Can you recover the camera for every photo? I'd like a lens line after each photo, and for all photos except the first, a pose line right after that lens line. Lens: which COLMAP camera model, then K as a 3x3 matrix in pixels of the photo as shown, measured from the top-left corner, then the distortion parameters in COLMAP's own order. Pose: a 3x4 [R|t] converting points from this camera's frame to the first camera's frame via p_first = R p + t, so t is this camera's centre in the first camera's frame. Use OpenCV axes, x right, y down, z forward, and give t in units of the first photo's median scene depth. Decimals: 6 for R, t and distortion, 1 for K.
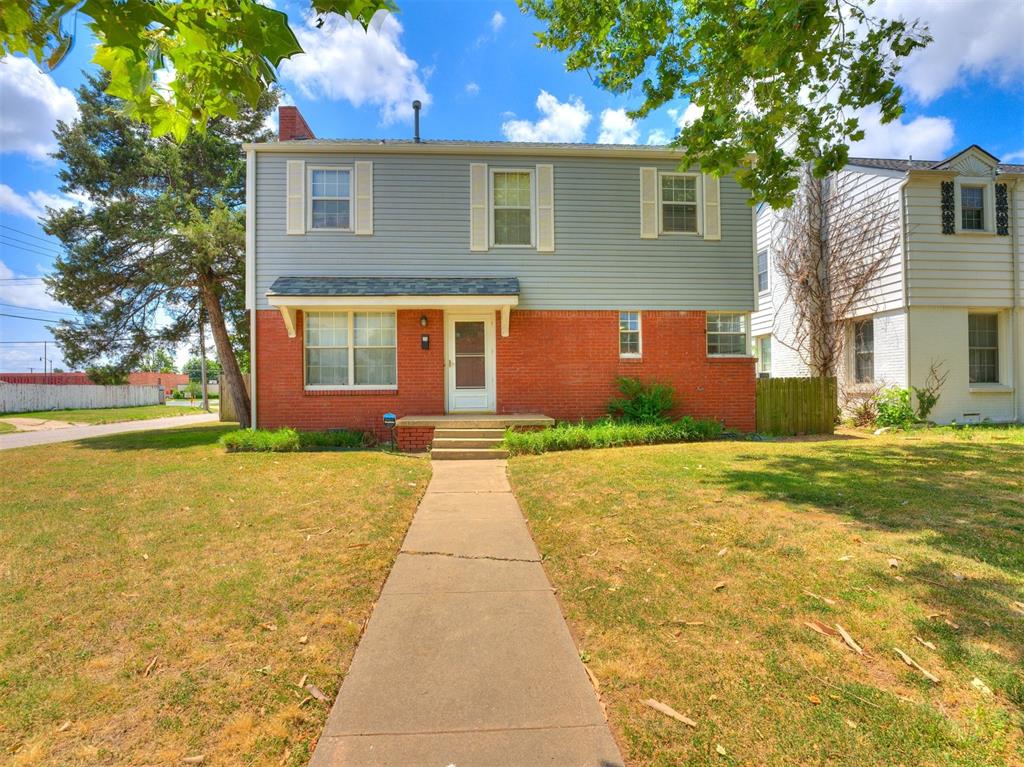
lens RADIAL K [[472.4, 0, 507.0], [0, 472.4, 384.8], [0, 0, 1]] dist [-0.027053, 0.001653]
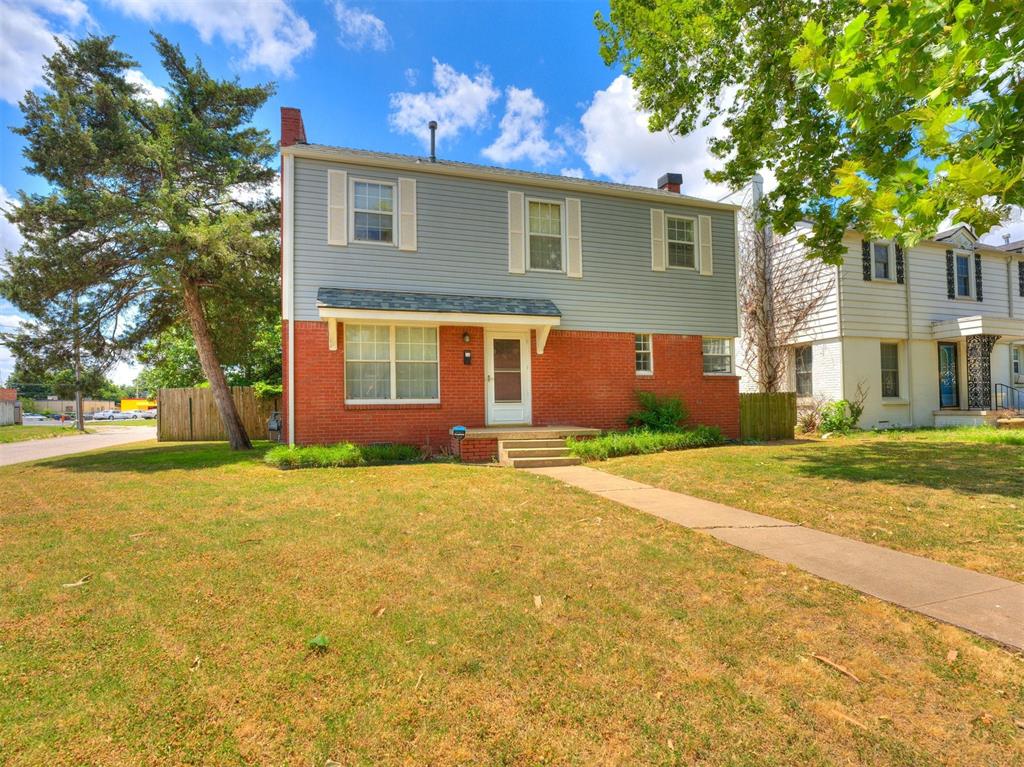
lens RADIAL K [[480.1, 0, 503.3], [0, 480.1, 391.7], [0, 0, 1]] dist [-0.023482, -0.000410]
pose [[0.973967, 0.002971, 0.226671, -0.329395], [0.001638, 0.999796, -0.020143, 0.005604], [-0.226685, 0.019990, 0.973763, -0.043046]]
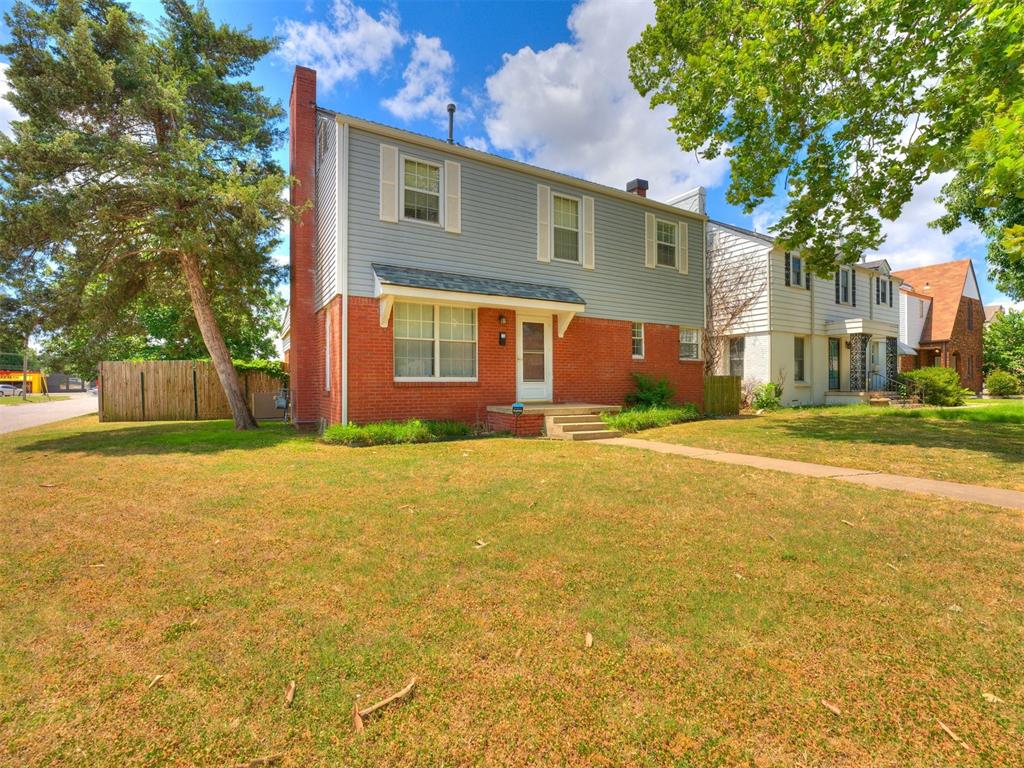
lens RADIAL K [[481.3, 0, 501.7], [0, 481.3, 380.1], [0, 0, 1]] dist [-0.025516, -0.000077]
pose [[0.886143, 0.009870, 0.463307, -0.680798], [-0.010718, 0.999942, -0.000802, 0.006474], [-0.463288, -0.004255, 0.886198, 0.007175]]
